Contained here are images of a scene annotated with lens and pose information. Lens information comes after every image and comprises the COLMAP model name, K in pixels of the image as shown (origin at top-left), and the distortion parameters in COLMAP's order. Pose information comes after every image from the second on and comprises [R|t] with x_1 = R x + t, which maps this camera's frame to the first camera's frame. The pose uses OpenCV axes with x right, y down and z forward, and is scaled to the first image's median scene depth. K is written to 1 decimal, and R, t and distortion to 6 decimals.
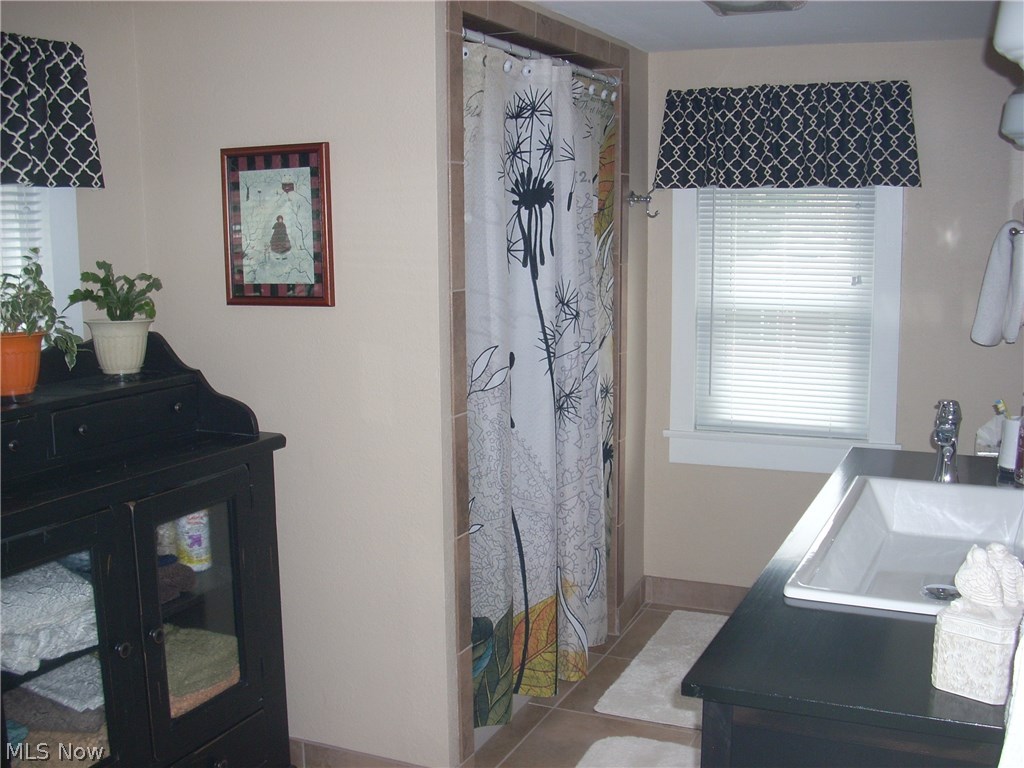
lens RADIAL K [[1137.7, 0, 512.0], [0, 1137.7, 384.0], [0, 0, 1]] dist [-0.139132, 0.059411]
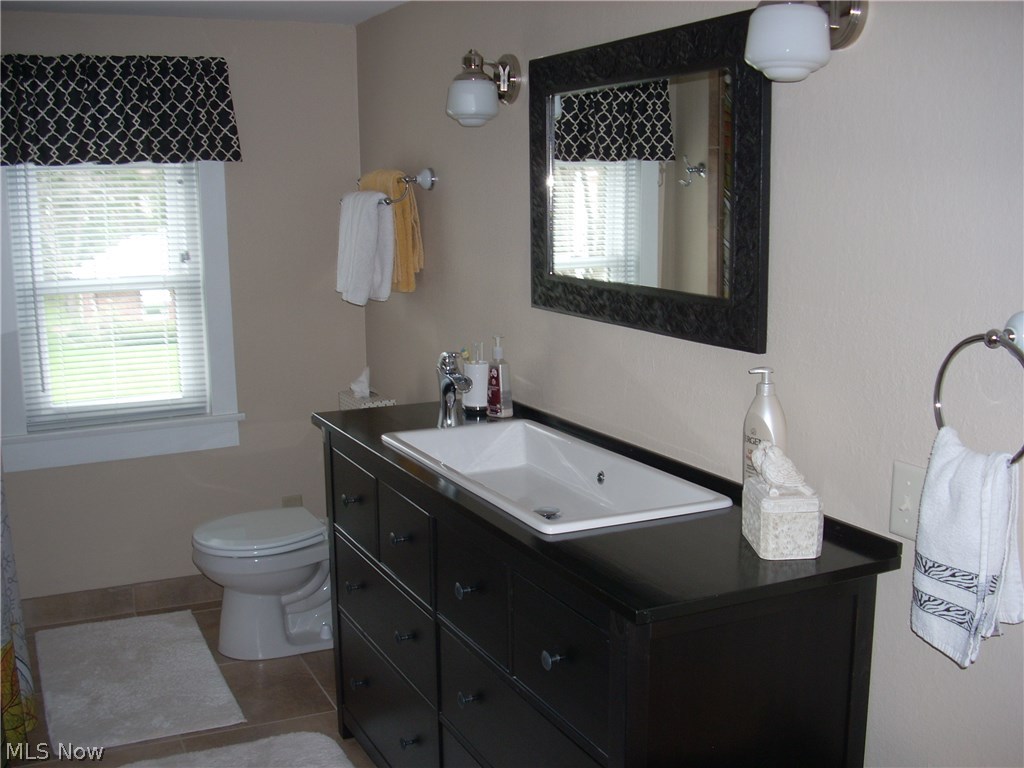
lens RADIAL K [[1137.7, 0, 512.0], [0, 1137.7, 384.0], [0, 0, 1]] dist [-0.139132, 0.059411]
pose [[0.649897, -0.130542, 0.748727, -0.270348], [0.116647, 0.990599, 0.071463, -0.017674], [-0.751017, 0.040894, 0.659015, 0.131173]]
